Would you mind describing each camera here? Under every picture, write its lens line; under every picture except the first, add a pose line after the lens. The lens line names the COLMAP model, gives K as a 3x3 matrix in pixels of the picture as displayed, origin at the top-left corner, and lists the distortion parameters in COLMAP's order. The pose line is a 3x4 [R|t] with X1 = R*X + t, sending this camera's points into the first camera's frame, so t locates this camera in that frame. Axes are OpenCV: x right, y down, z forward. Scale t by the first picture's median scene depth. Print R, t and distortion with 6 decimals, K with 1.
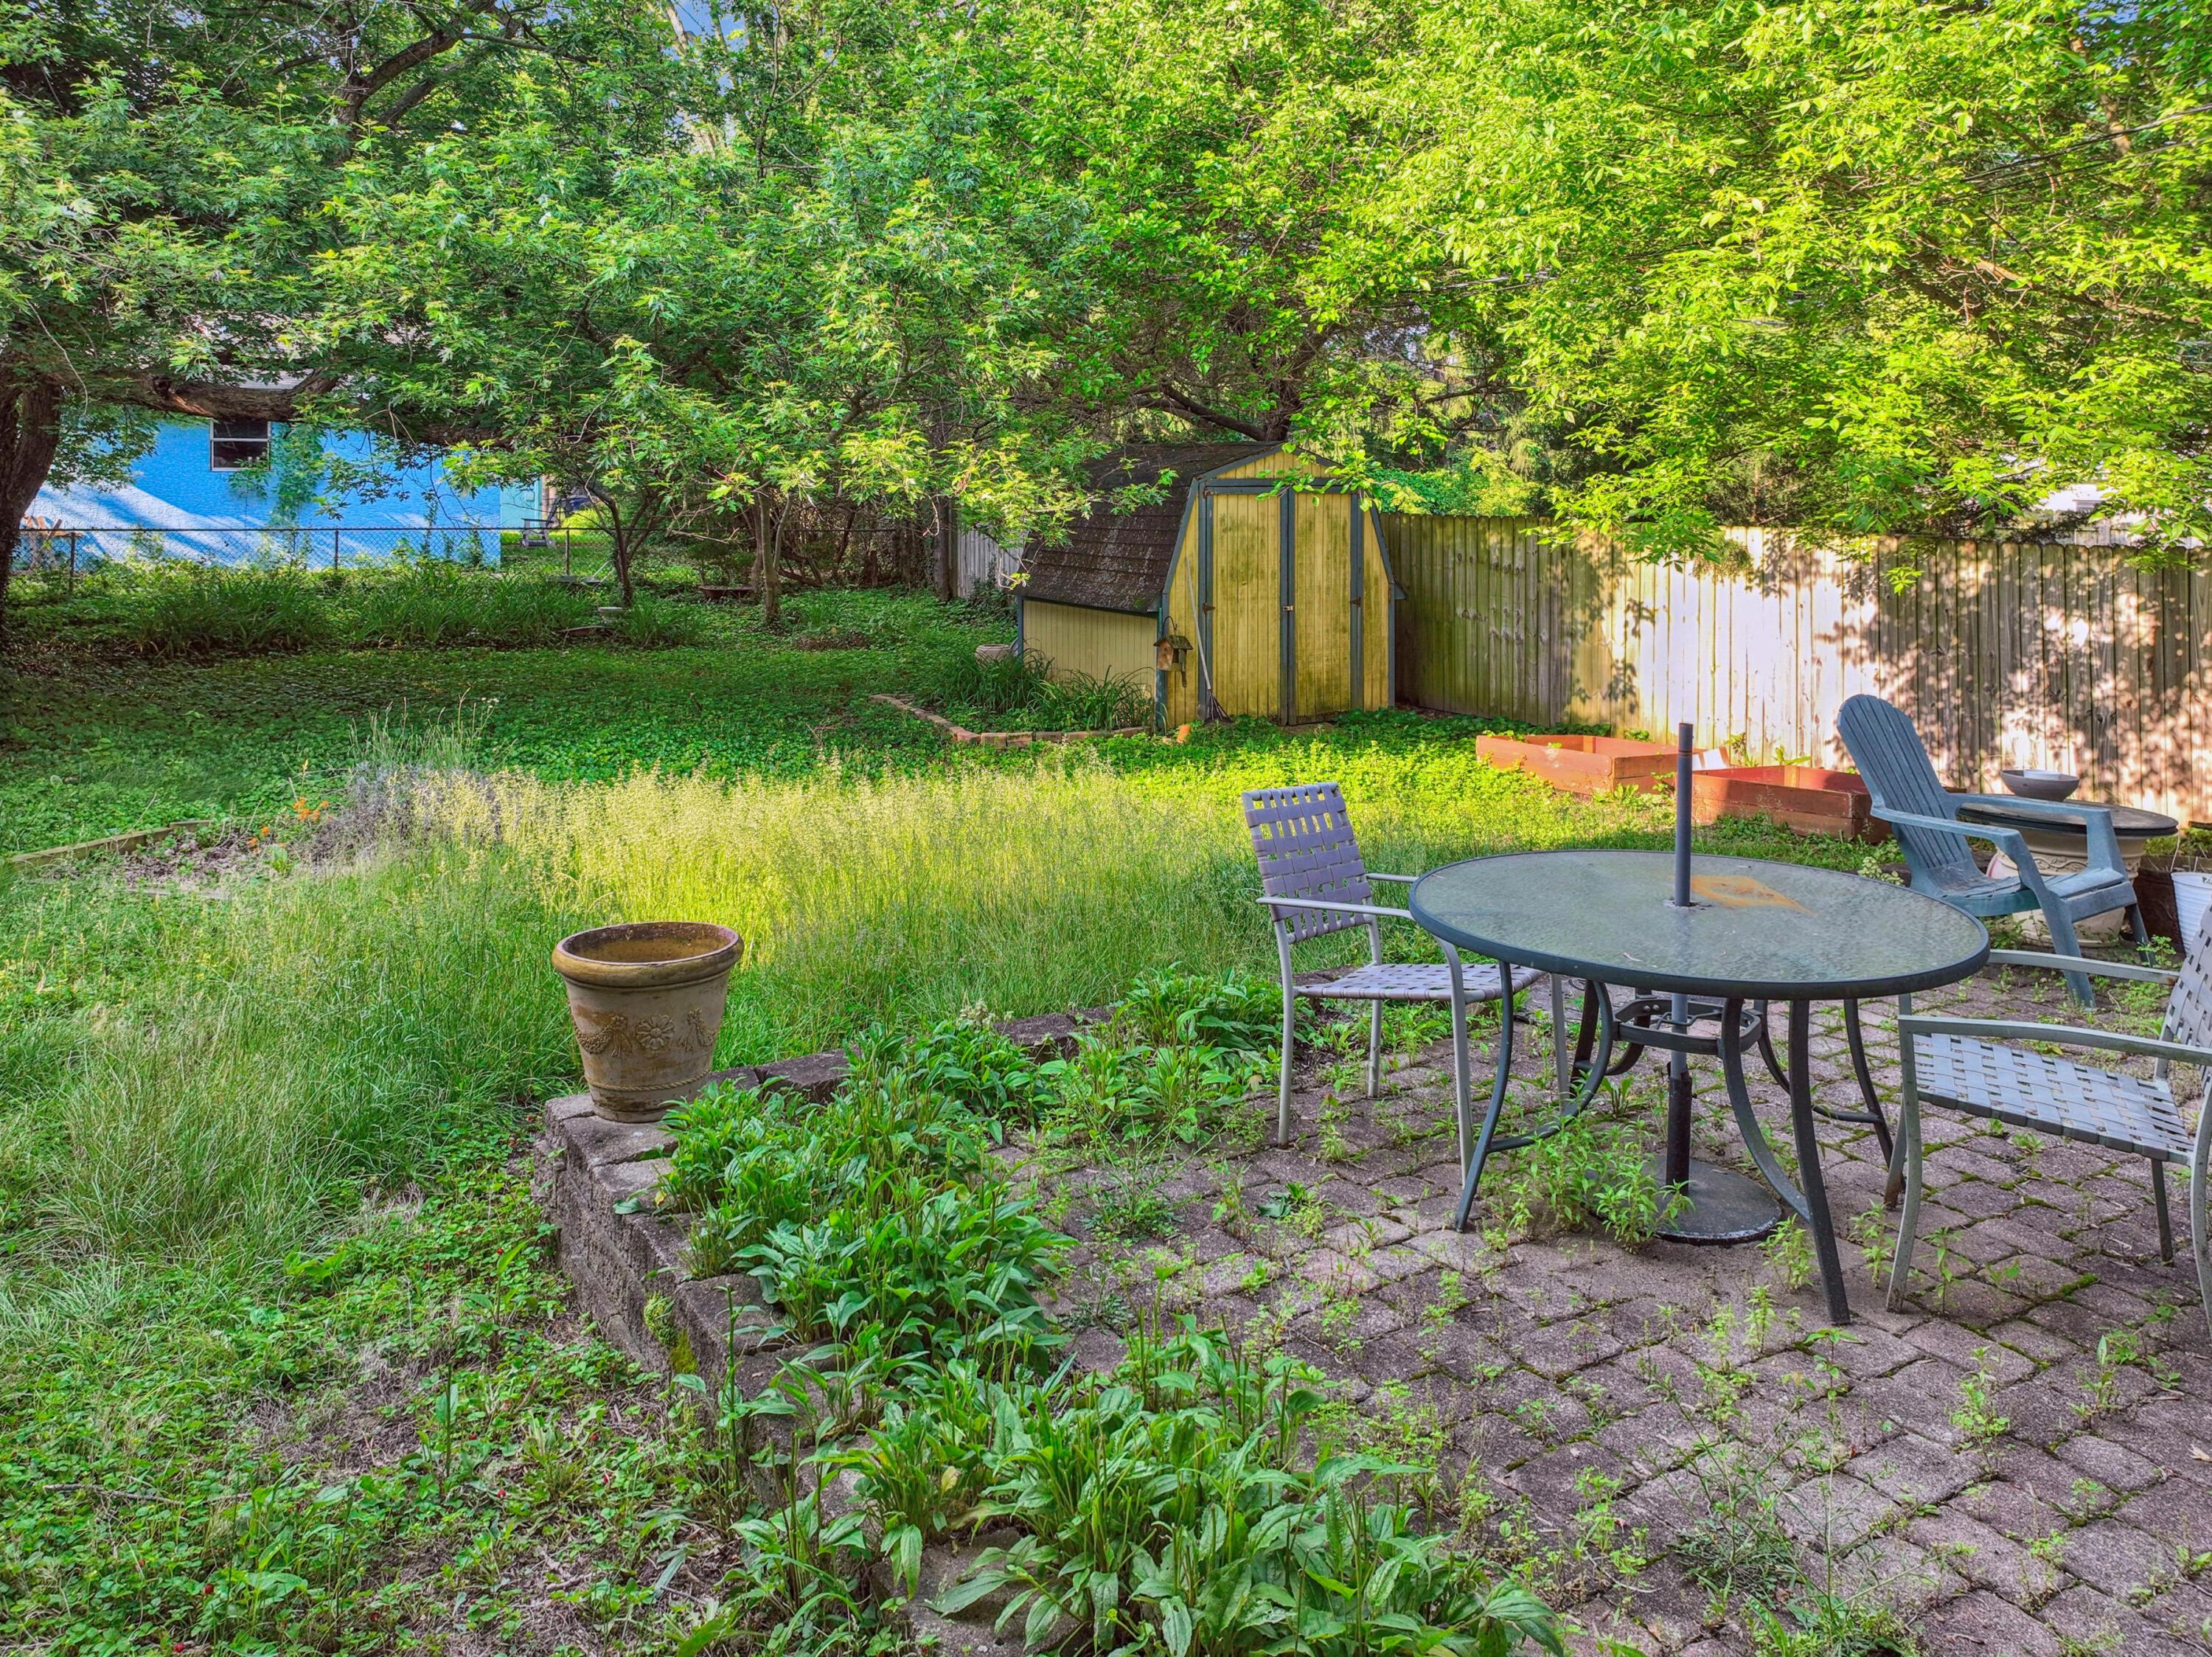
lens RADIAL K [[1545.3, 0, 1106.0], [0, 1545.3, 828.5], [0, 0, 1]] dist [0.064168, -0.000968]
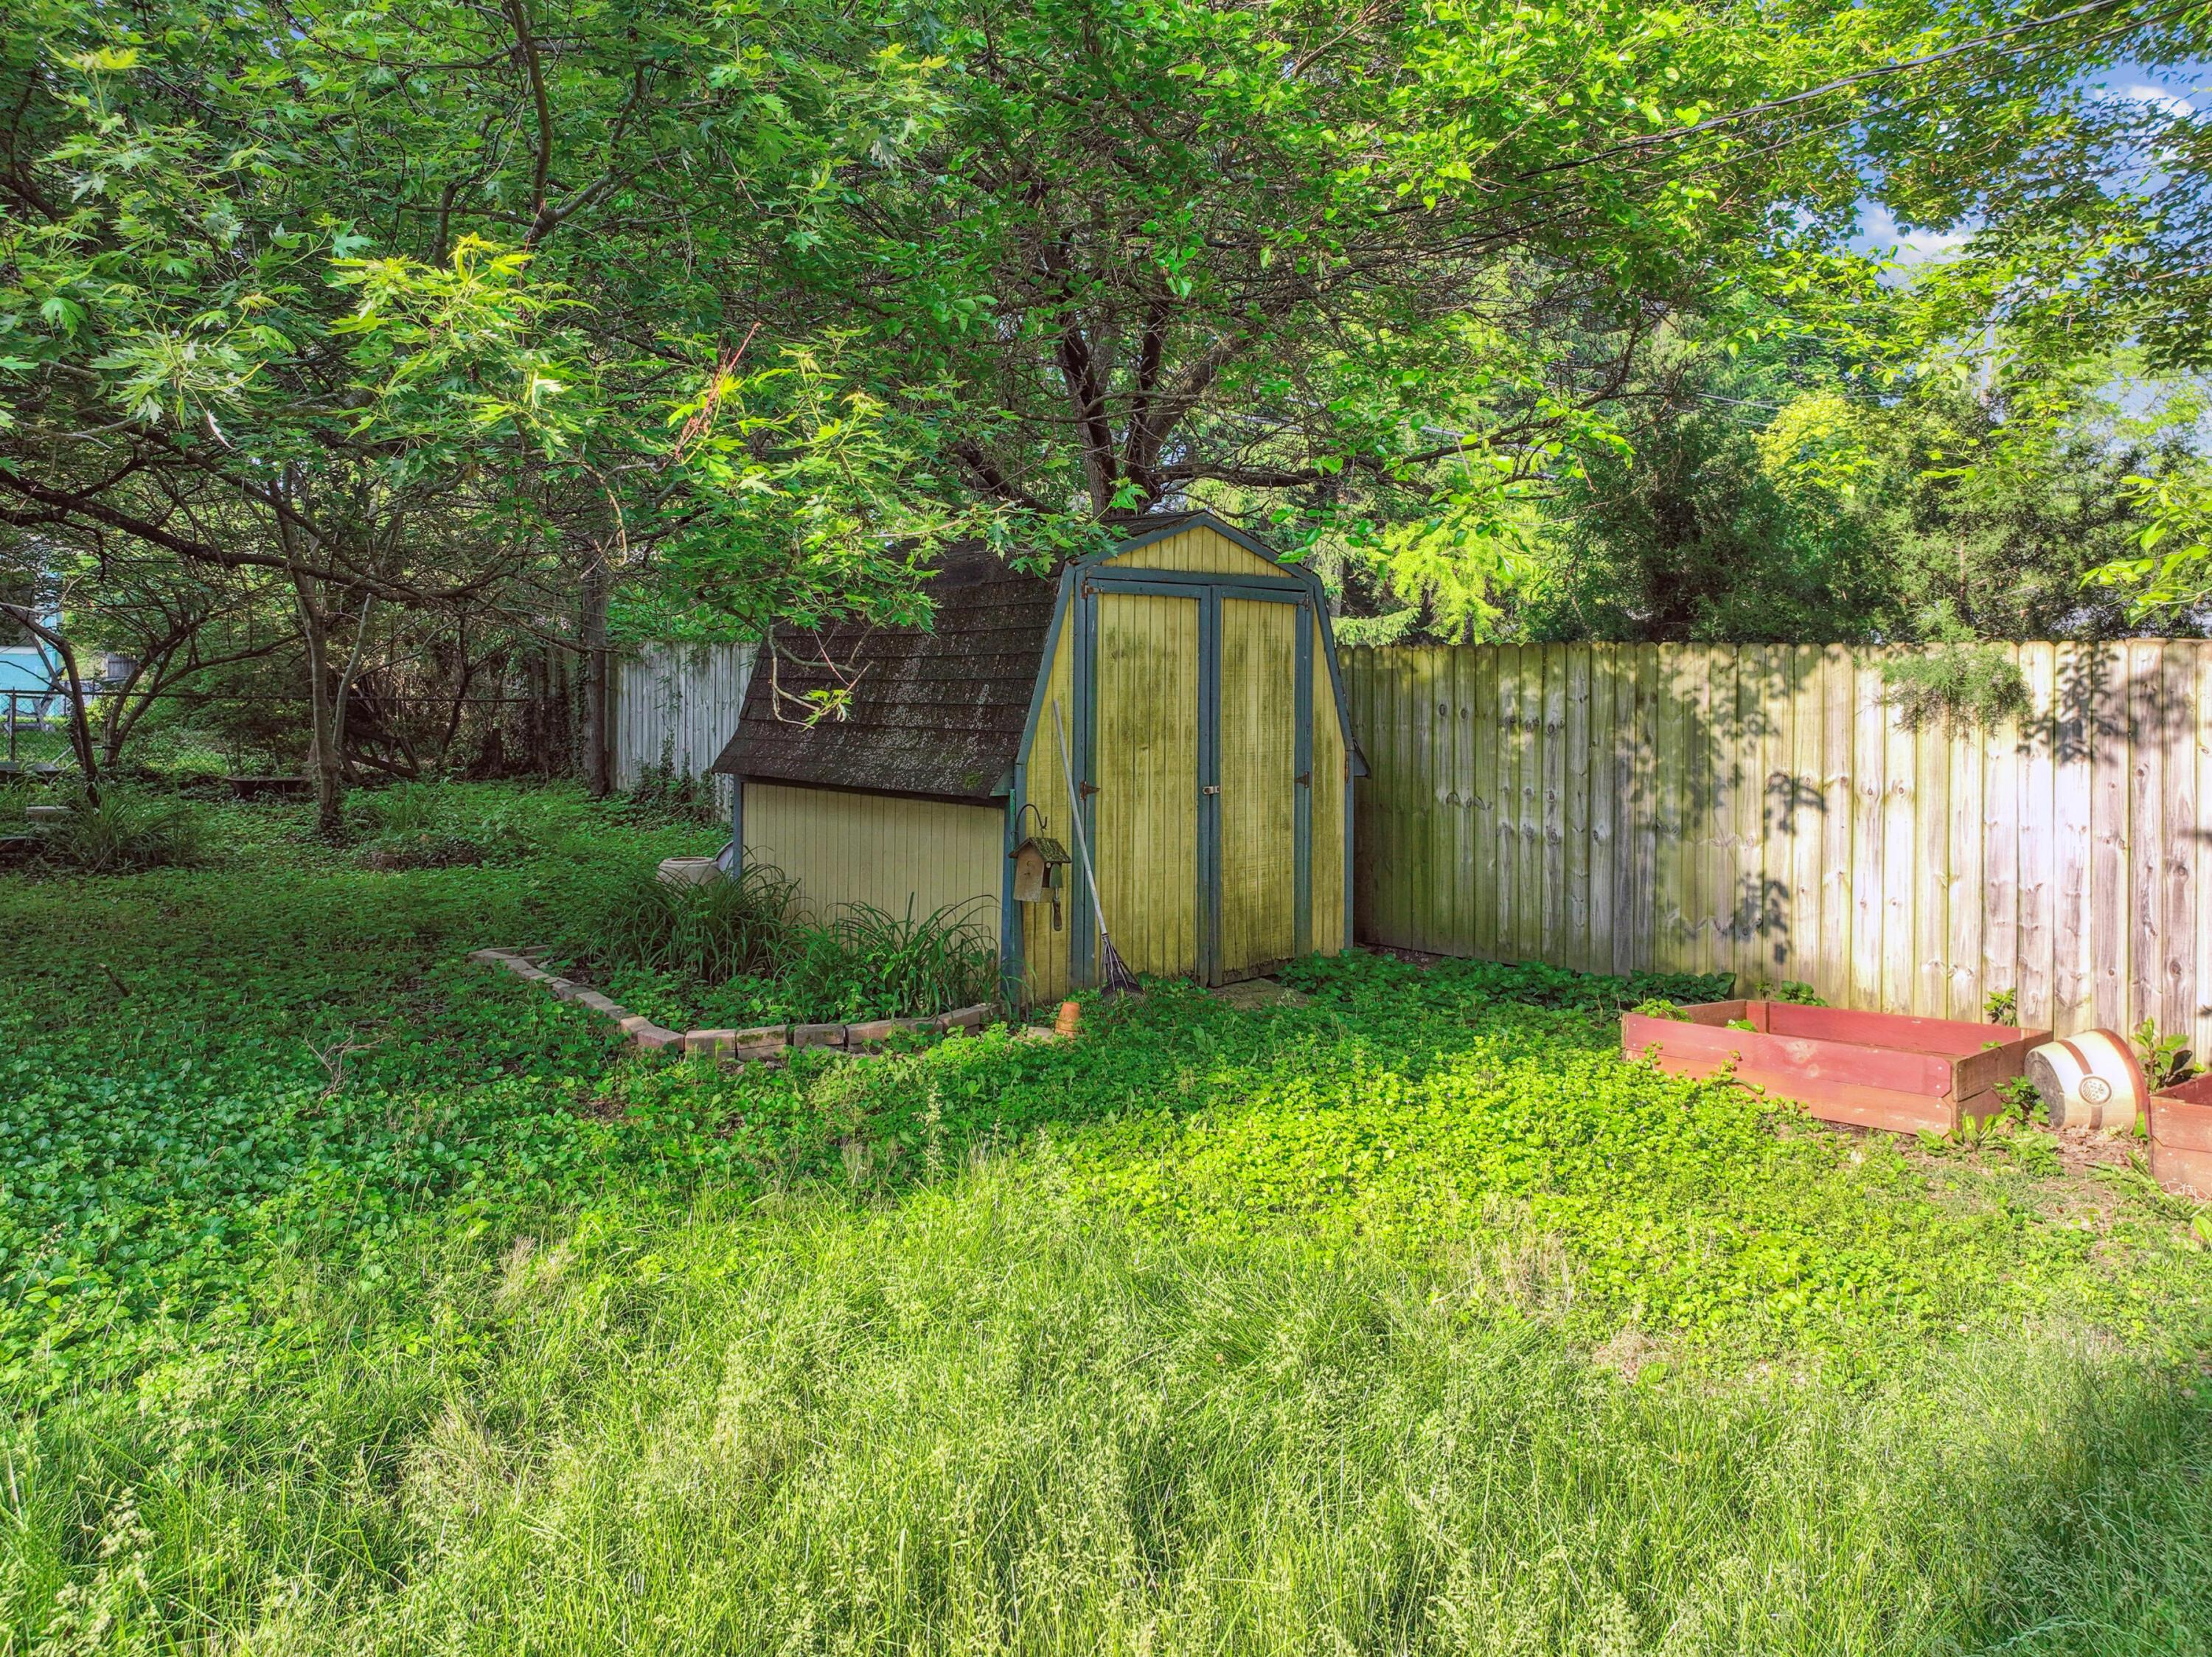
lens RADIAL K [[1549.7, 0, 995.2], [0, 1549.7, 827.3], [0, 0, 1]] dist [-0.002041, -0.000562]
pose [[0.987936, -0.010599, 0.154499, -0.052457], [0.030904, 0.991082, -0.129624, -0.053617], [-0.151747, 0.132834, 0.979453, 0.428080]]
